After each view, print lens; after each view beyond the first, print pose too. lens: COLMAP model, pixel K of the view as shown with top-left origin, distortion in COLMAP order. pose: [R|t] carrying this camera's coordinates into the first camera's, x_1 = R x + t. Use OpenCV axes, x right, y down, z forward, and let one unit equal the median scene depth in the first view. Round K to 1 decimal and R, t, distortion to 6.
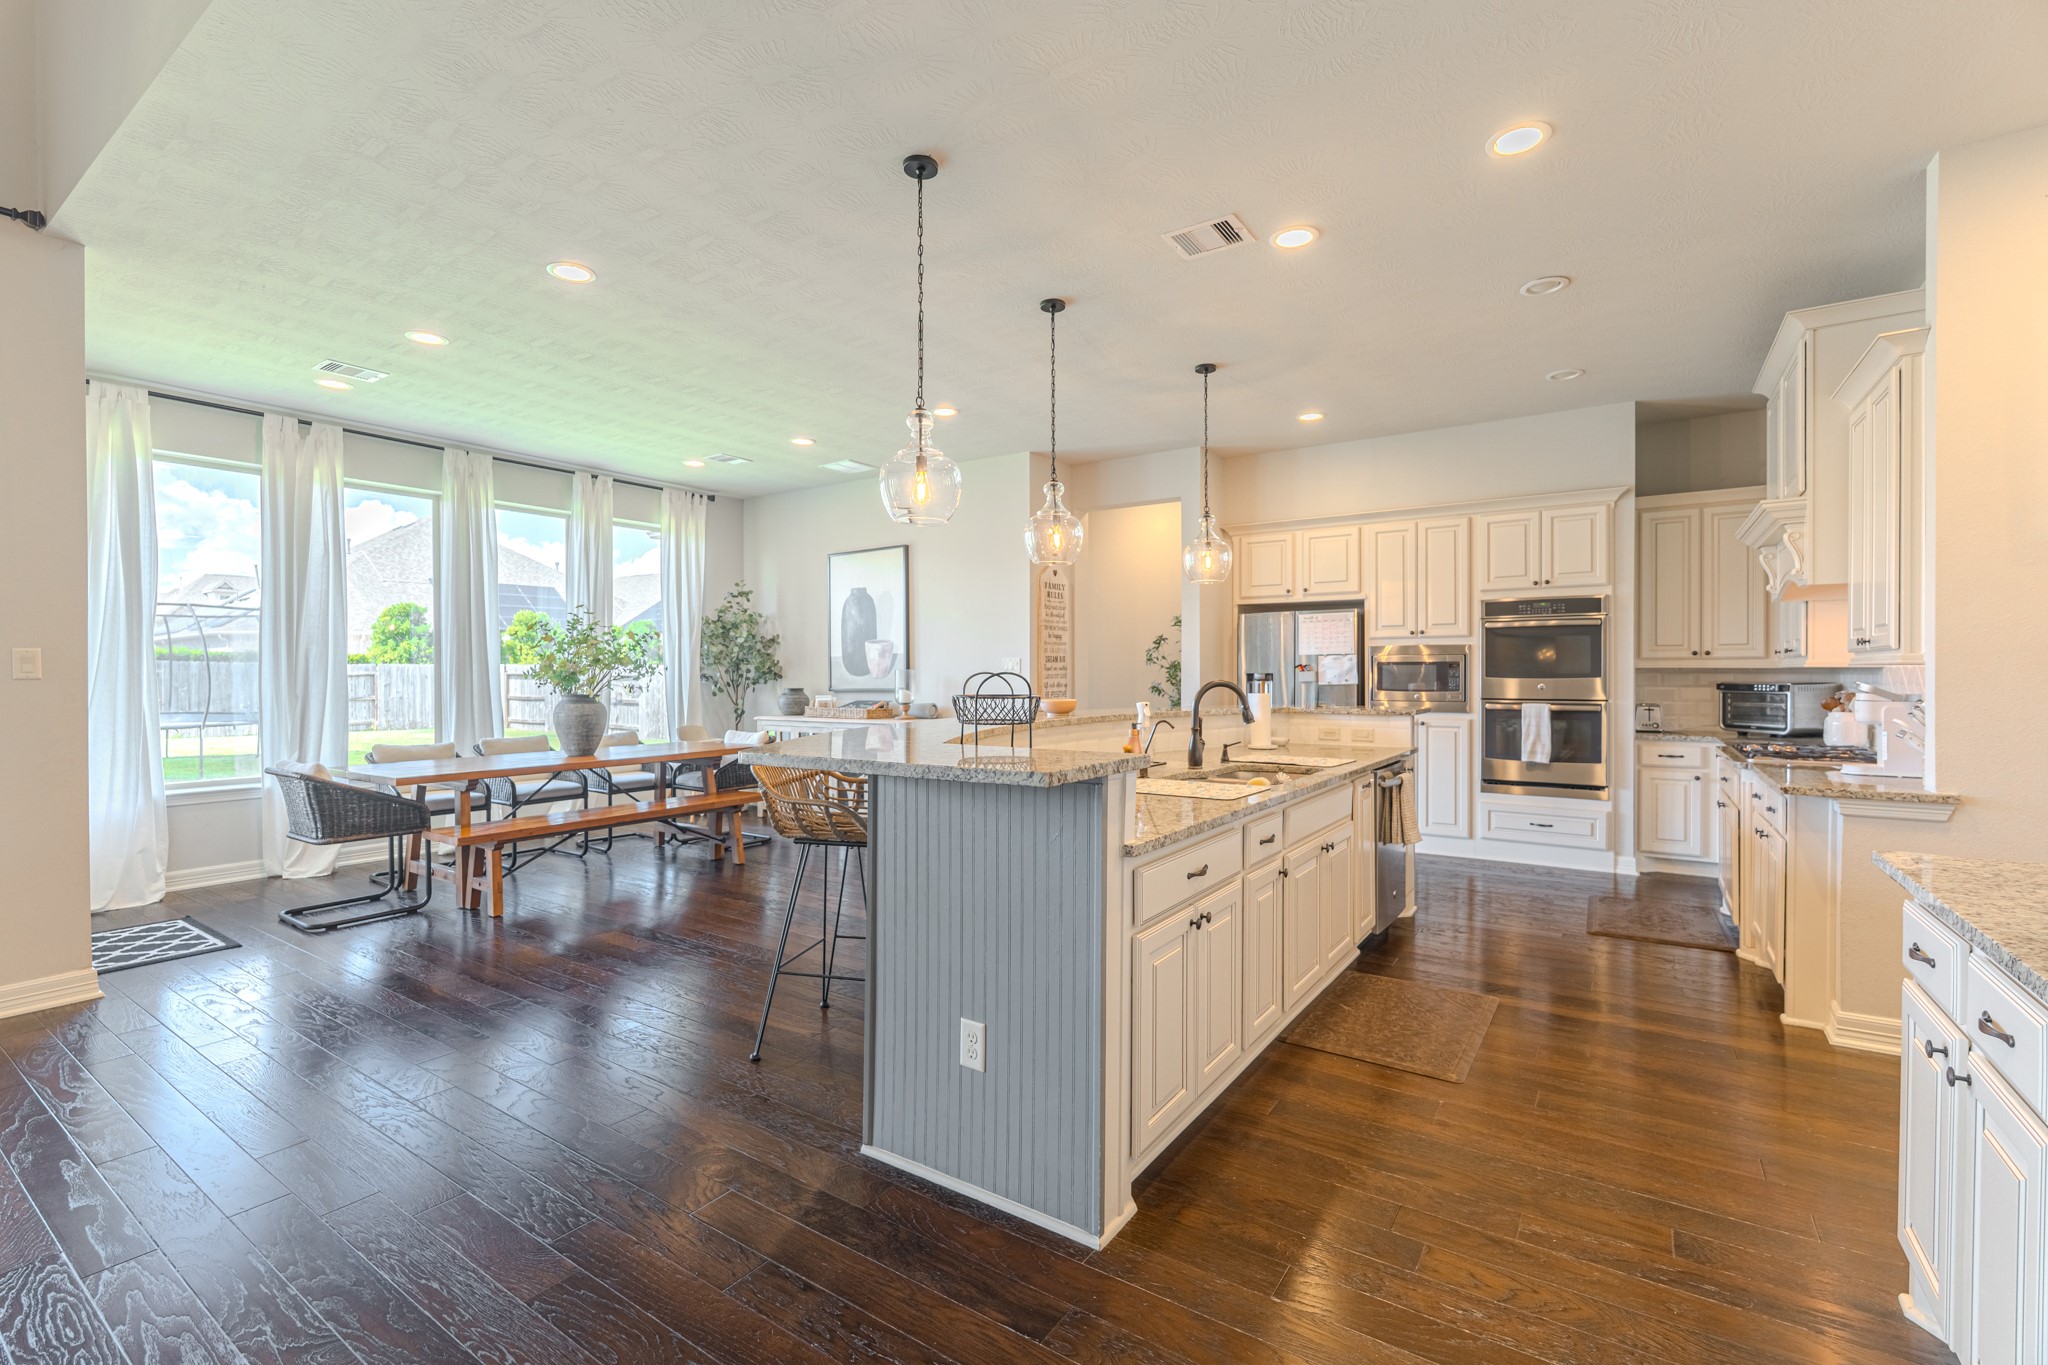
lens RADIAL K [[899.7, 0, 1028.2], [0, 899.7, 676.9], [0, 0, 1]] dist [-0.001348, -0.000508]
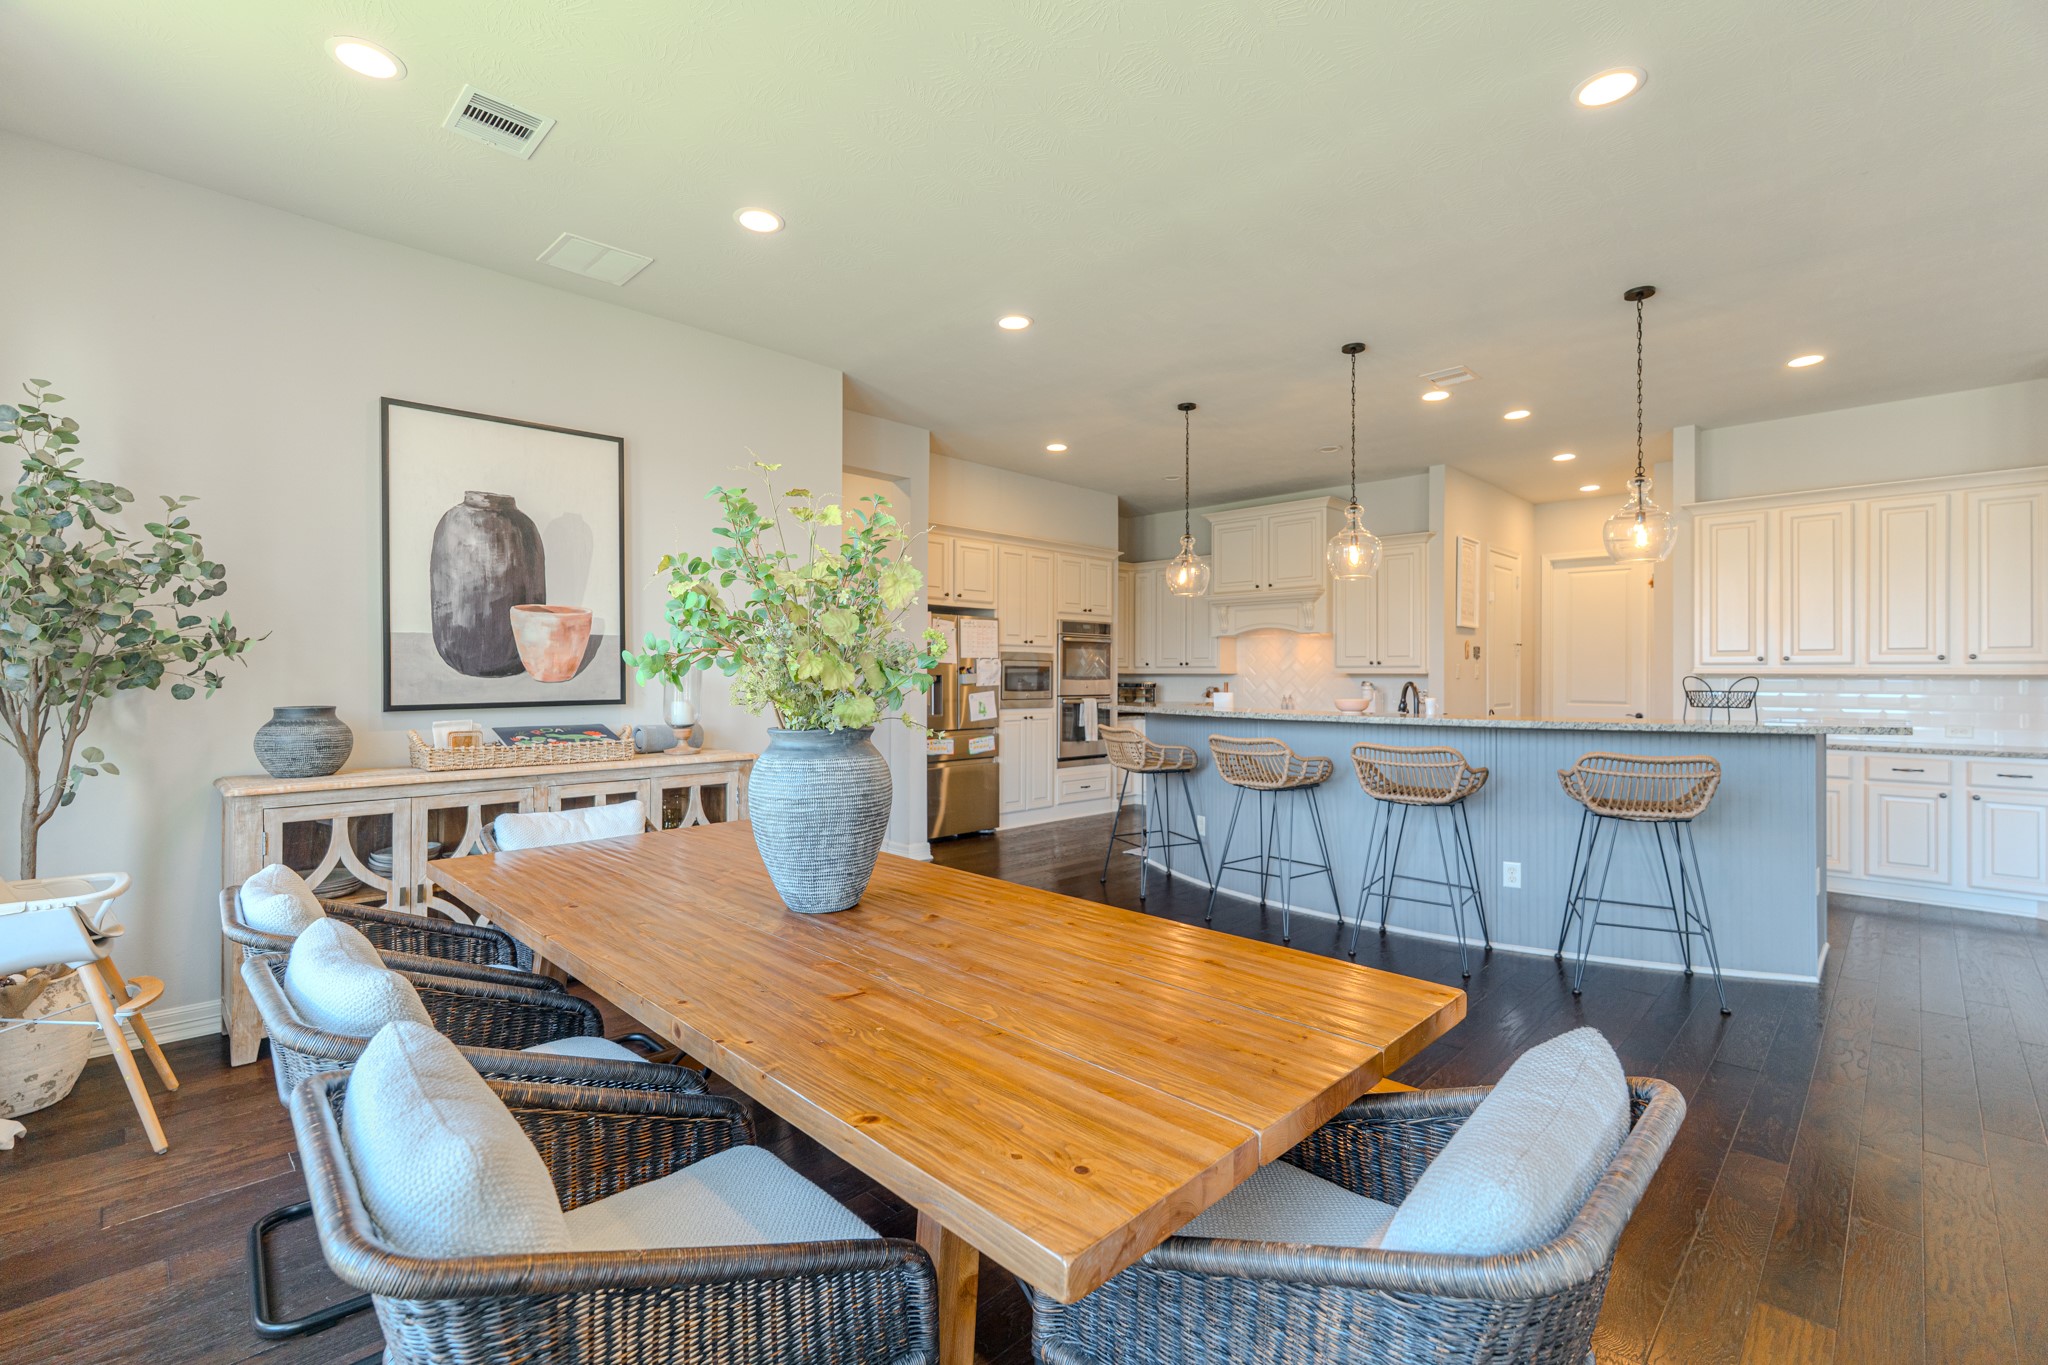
lens RADIAL K [[899.7, 0, 1020.1], [0, 899.7, 674.1], [0, 0, 1]] dist [-0.001348, -0.000508]
pose [[0.192212, 0.006254, 0.981333, -1.118316], [-0.001190, 0.999980, -0.006139, 0.000673], [-0.981353, 0.000012, 0.192216, 1.157658]]
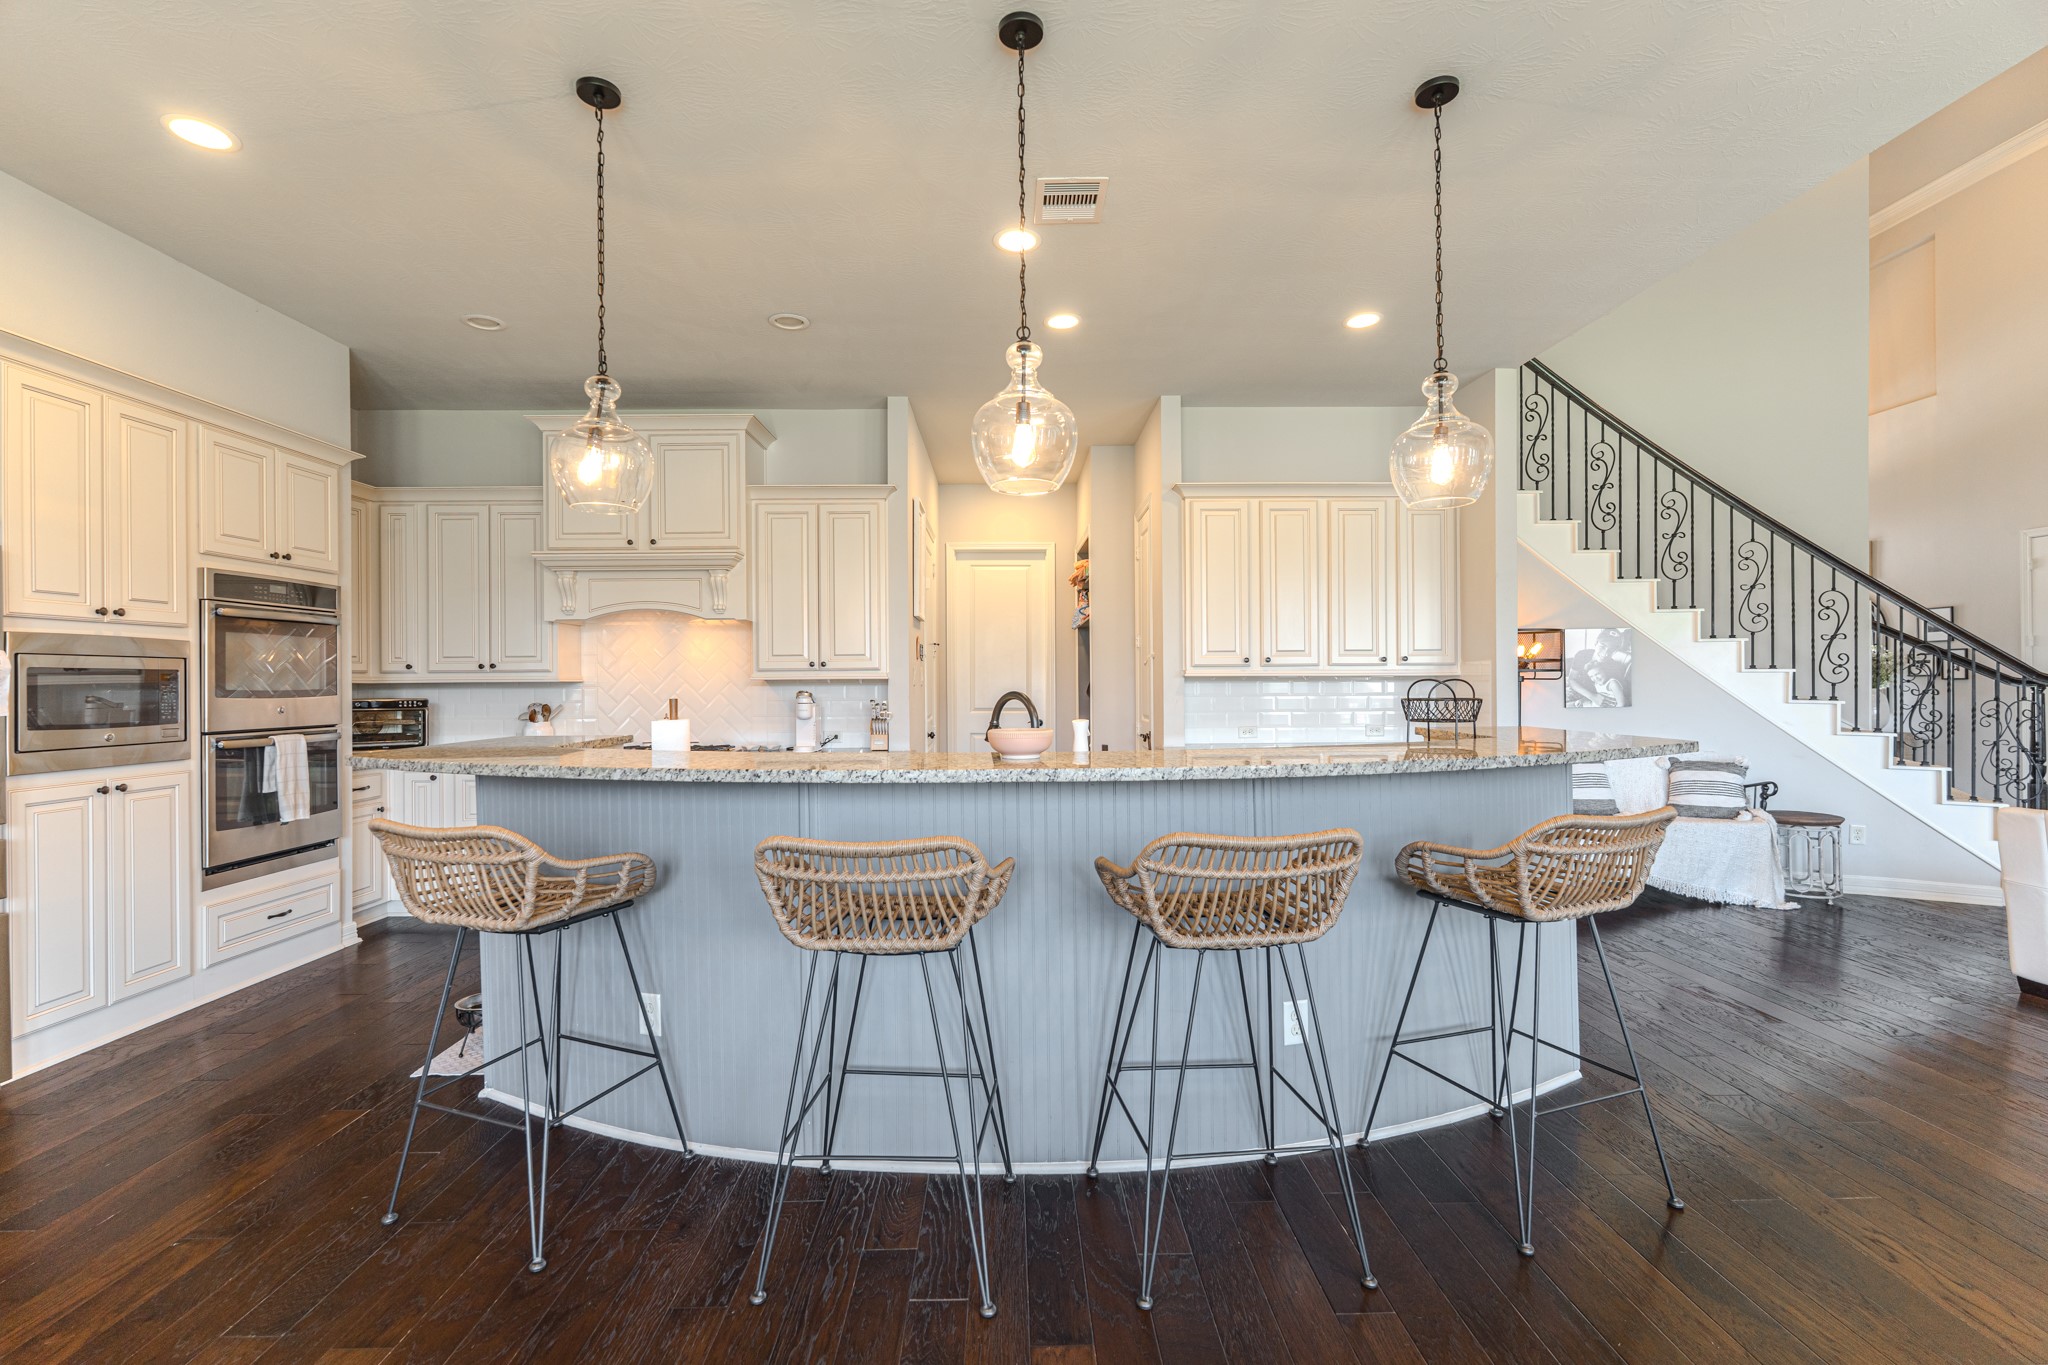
lens RADIAL K [[899.7, 0, 1026.1], [0, 899.7, 684.0], [0, 0, 1]] dist [-0.001348, -0.000508]
pose [[-0.572612, 0.005046, 0.819811, -0.429800], [0.011743, 0.999929, 0.002047, -0.004854], [-0.819743, 0.010799, -0.572630, 1.284883]]
